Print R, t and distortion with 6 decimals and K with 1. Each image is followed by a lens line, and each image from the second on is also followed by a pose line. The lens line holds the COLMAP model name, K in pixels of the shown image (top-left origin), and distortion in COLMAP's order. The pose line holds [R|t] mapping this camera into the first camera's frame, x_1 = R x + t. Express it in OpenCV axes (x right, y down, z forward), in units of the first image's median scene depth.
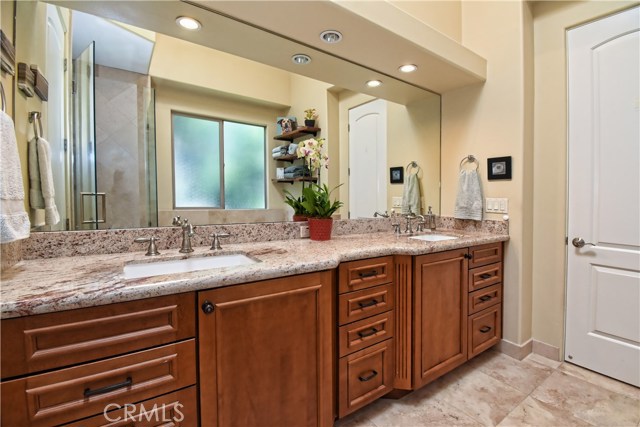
lens RADIAL K [[268.6, 0, 320.9], [0, 268.6, 197.0], [0, 0, 1]] dist [0.016363, -0.017674]
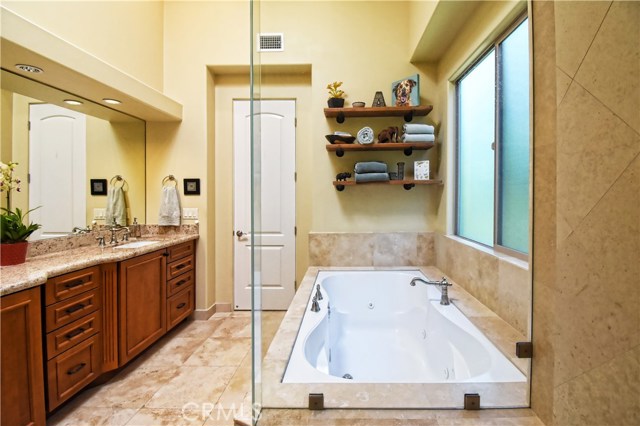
lens RADIAL K [[268.6, 0, 320.9], [0, 268.6, 196.5], [0, 0, 1]] dist [0.016363, -0.017674]
pose [[0.560844, -0.004673, 0.827908, -0.129862], [0.004584, 0.999986, 0.002539, -0.066868], [-0.827909, 0.002371, 0.560858, -0.378504]]
